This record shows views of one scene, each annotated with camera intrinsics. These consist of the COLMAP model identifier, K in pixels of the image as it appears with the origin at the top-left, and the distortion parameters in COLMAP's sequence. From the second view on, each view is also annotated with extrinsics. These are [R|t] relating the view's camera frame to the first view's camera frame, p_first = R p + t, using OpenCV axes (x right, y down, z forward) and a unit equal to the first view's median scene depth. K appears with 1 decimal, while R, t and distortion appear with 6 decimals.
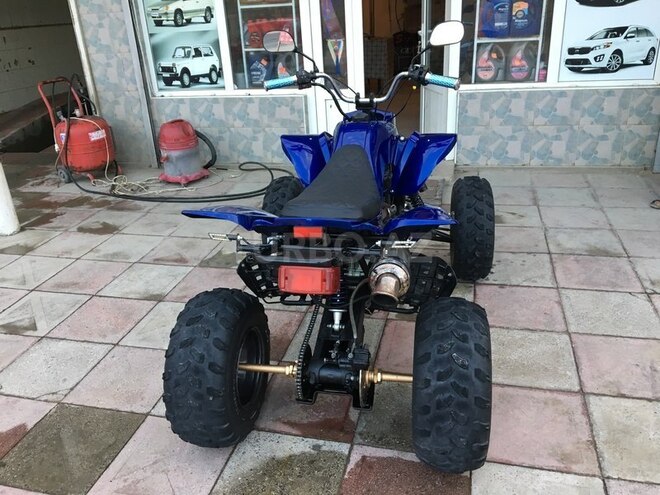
lens RADIAL K [[554.2, 0, 330.0], [0, 554.2, 247.5], [0, 0, 1]] dist [0.068311, -0.101981]
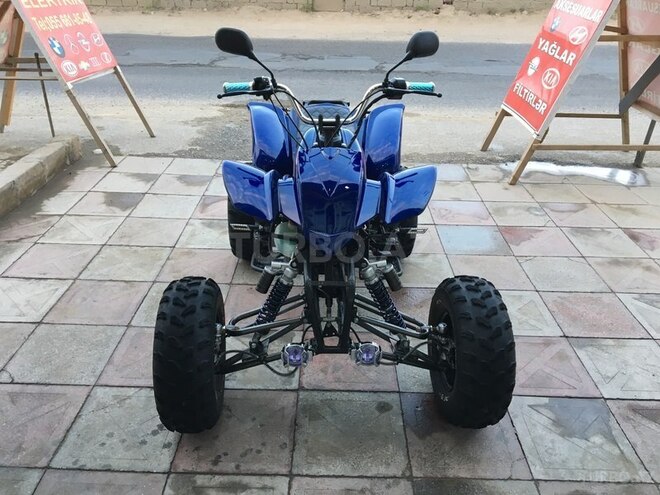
lens RADIAL K [[554.2, 0, 330.0], [0, 554.2, 247.5], [0, 0, 1]] dist [0.068311, -0.101981]
pose [[-0.971550, 0.140741, -0.190481, 0.117150], [-0.065980, 0.611589, 0.788419, -0.388217], [0.227459, 0.778557, -0.584903, 0.779851]]
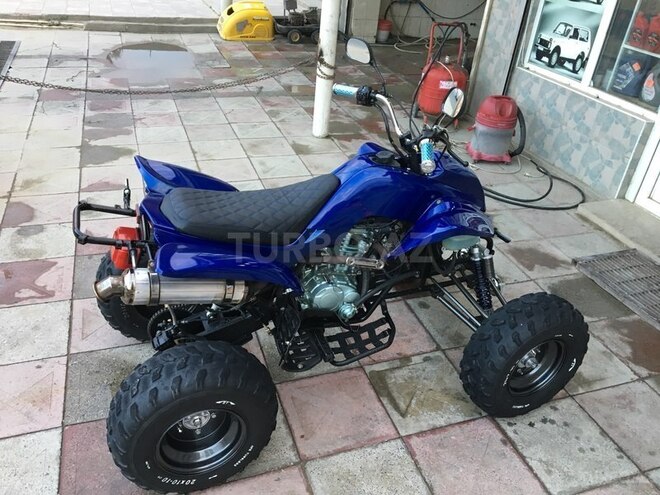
lens RADIAL K [[554.2, 0, 330.0], [0, 554.2, 247.5], [0, 0, 1]] dist [0.068311, -0.101981]
pose [[0.541472, 0.517968, -0.662206, 0.312644], [-0.440055, 0.845764, 0.301719, -0.158904], [0.716351, 0.128035, 0.685892, 0.157292]]
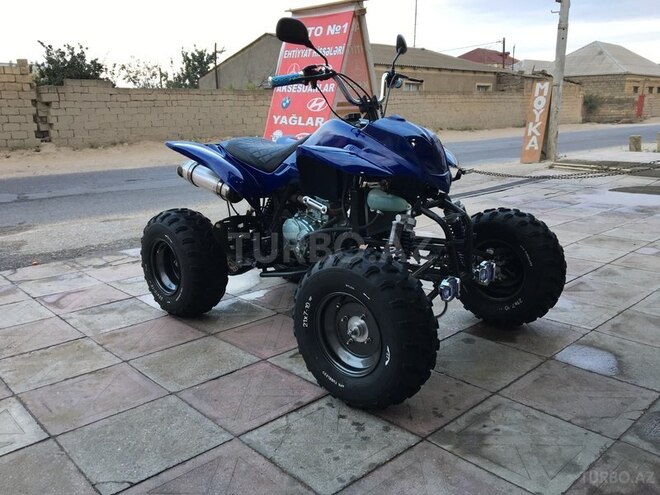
lens RADIAL K [[554.2, 0, 330.0], [0, 554.2, 247.5], [0, 0, 1]] dist [0.068311, -0.101981]
pose [[-0.539364, 0.259537, -0.801078, 0.443008], [-0.301616, 0.828655, 0.471549, -0.234383], [0.786202, 0.495955, -0.368666, 0.676807]]
